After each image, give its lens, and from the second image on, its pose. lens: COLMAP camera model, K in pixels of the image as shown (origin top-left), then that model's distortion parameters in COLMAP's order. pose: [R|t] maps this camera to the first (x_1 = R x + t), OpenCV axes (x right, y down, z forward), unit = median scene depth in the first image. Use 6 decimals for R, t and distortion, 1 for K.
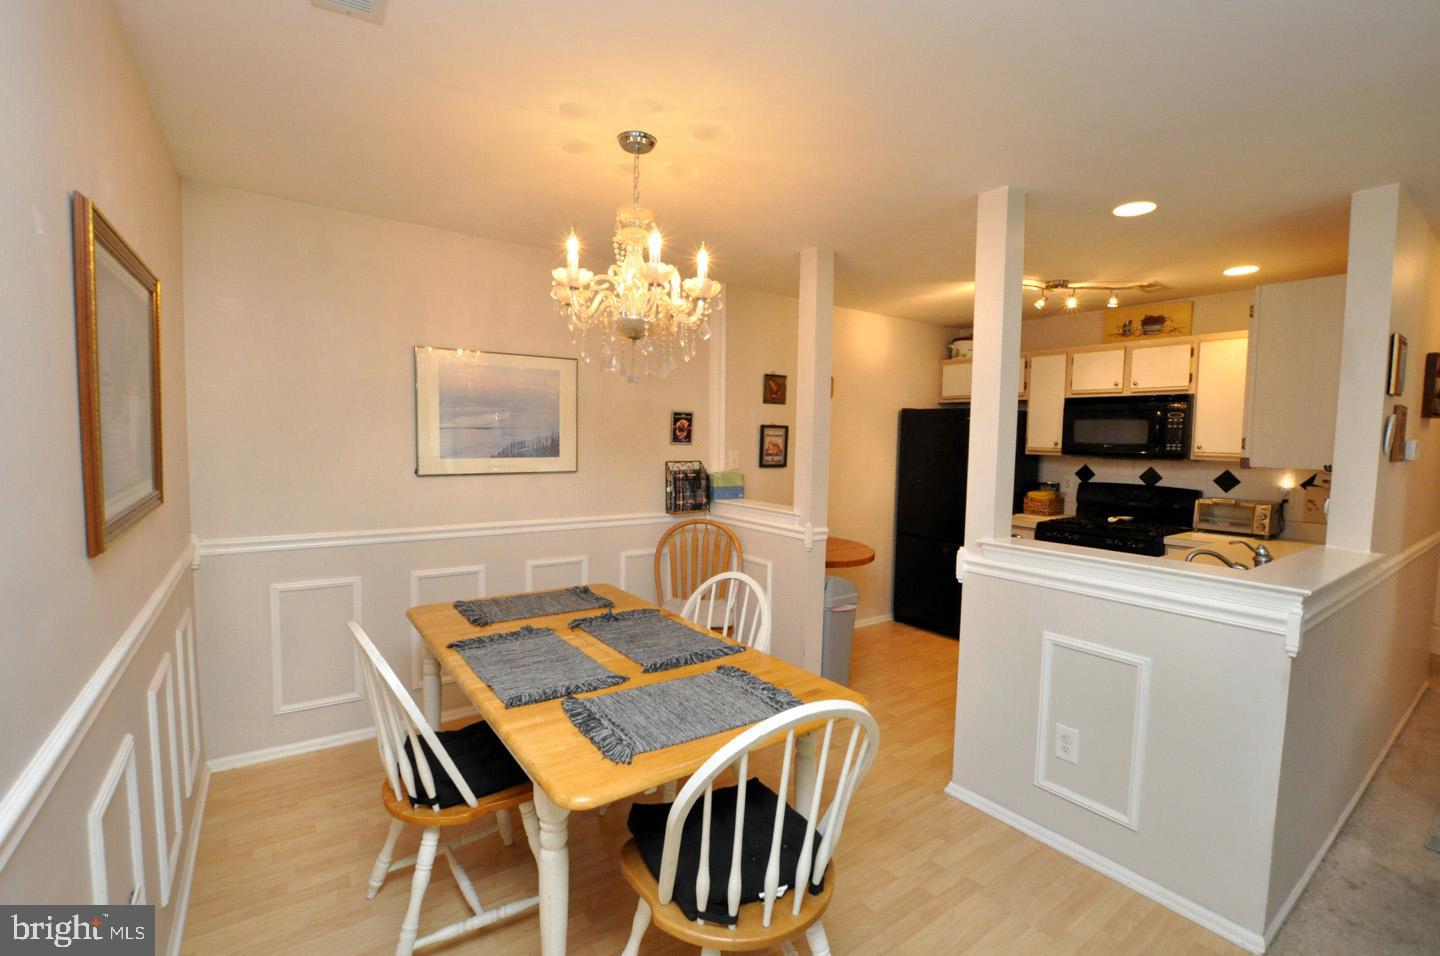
lens RADIAL K [[632.7, 0, 722.1], [0, 632.7, 479.6], [0, 0, 1]] dist [-0.035743, 0.005829]
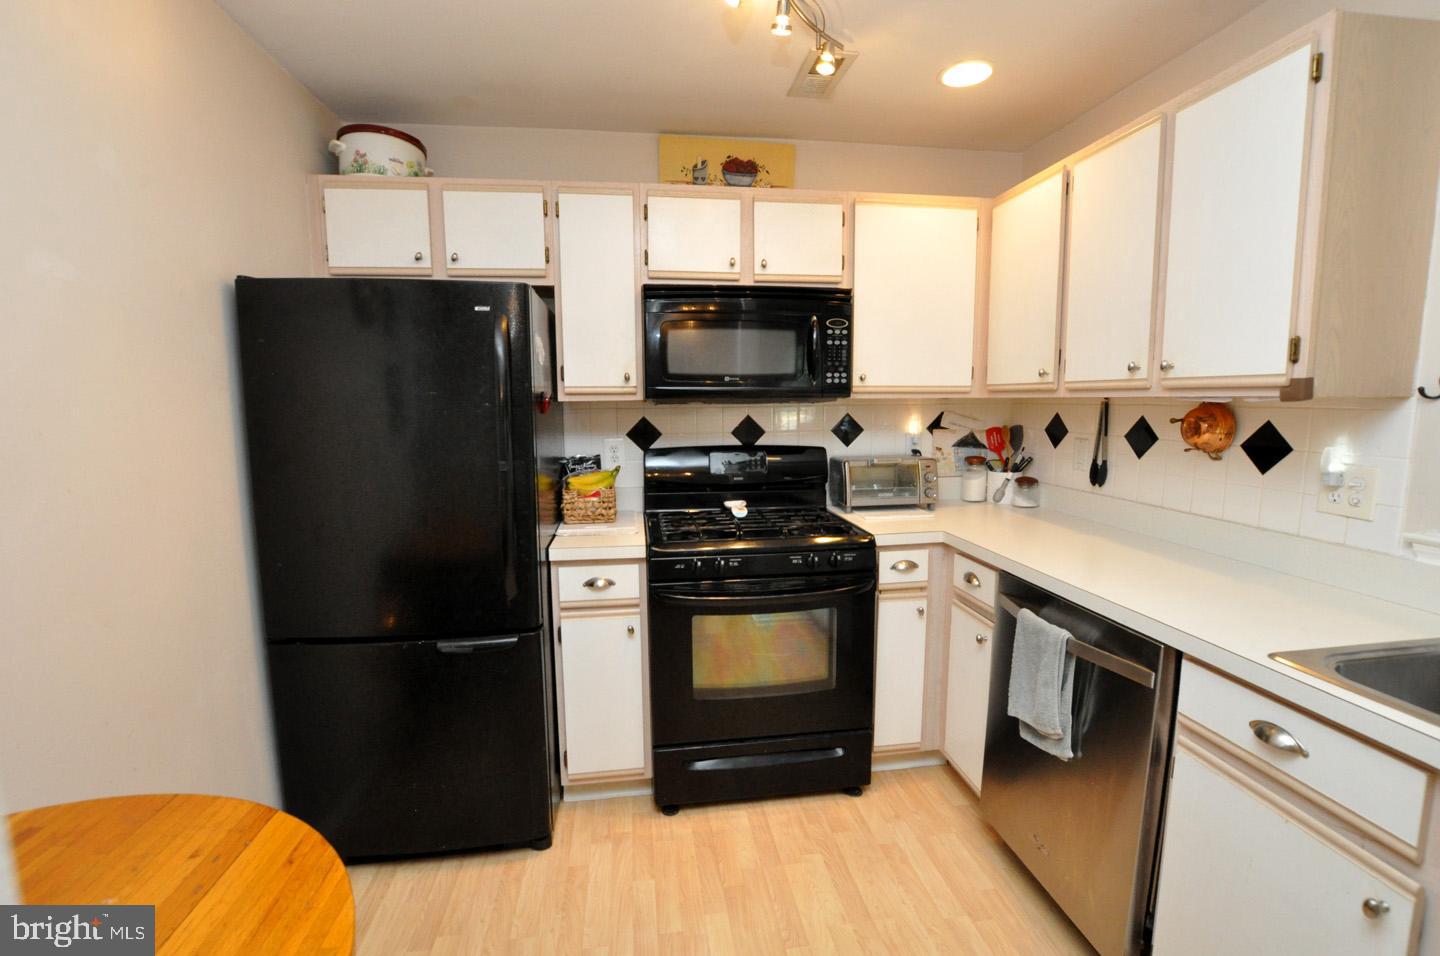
lens RADIAL K [[632.7, 0, 722.2], [0, 632.7, 475.1], [0, 0, 1]] dist [-0.035743, 0.005829]
pose [[0.463349, -0.125556, 0.877236, 0.144101], [0.073739, 0.991942, 0.103026, -0.031789], [-0.883103, 0.016949, 0.468874, 0.853082]]
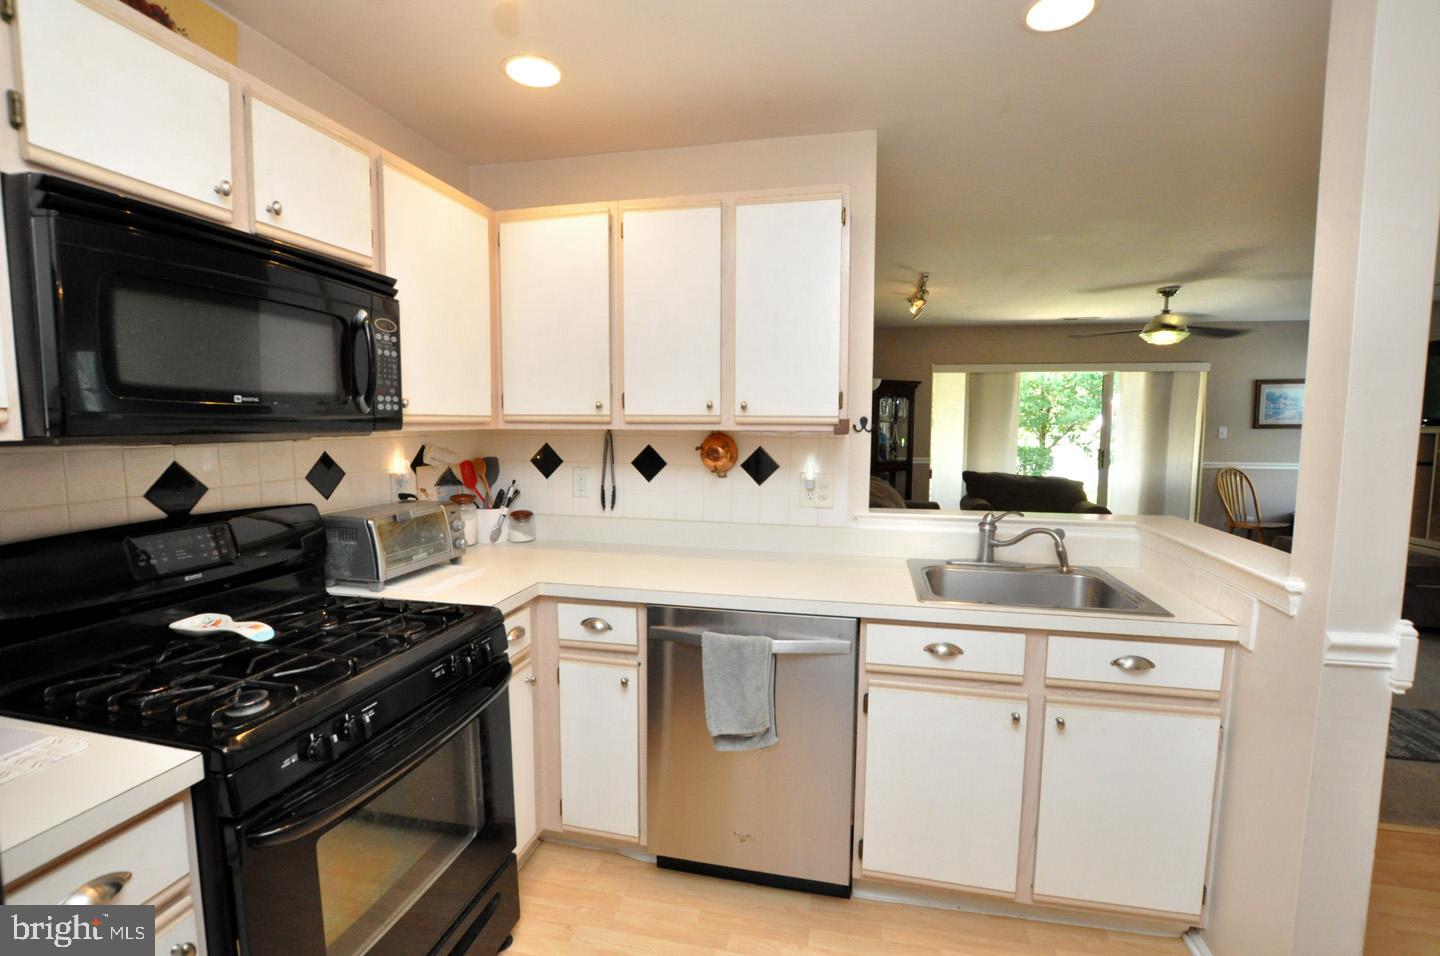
lens RADIAL K [[632.7, 0, 721.8], [0, 632.7, 478.8], [0, 0, 1]] dist [-0.035743, 0.005829]
pose [[-0.664630, -0.086614, 0.742135, 0.275437], [0.034363, 0.988664, 0.146160, -0.058137], [-0.746382, 0.122644, -0.654120, 1.164454]]
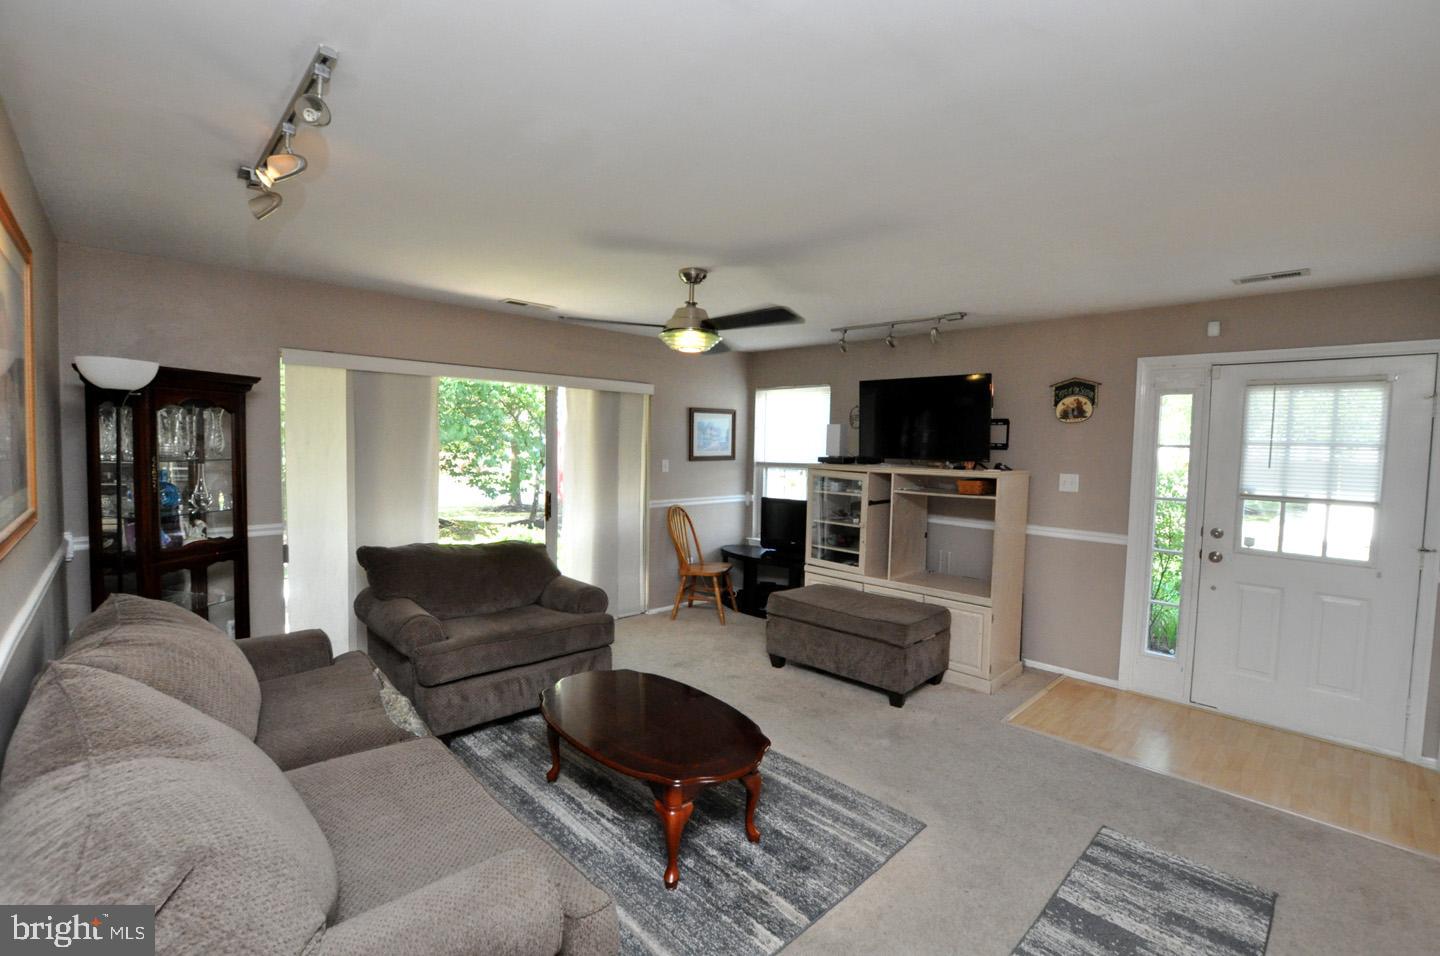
lens RADIAL K [[632.7, 0, 718.1], [0, 632.7, 474.1], [0, 0, 1]] dist [-0.035743, 0.005829]
pose [[-0.989190, -0.032133, -0.143074, 0.721428], [-0.048729, 0.992279, 0.114049, -0.046818], [0.138305, 0.119788, -0.983119, 0.520781]]
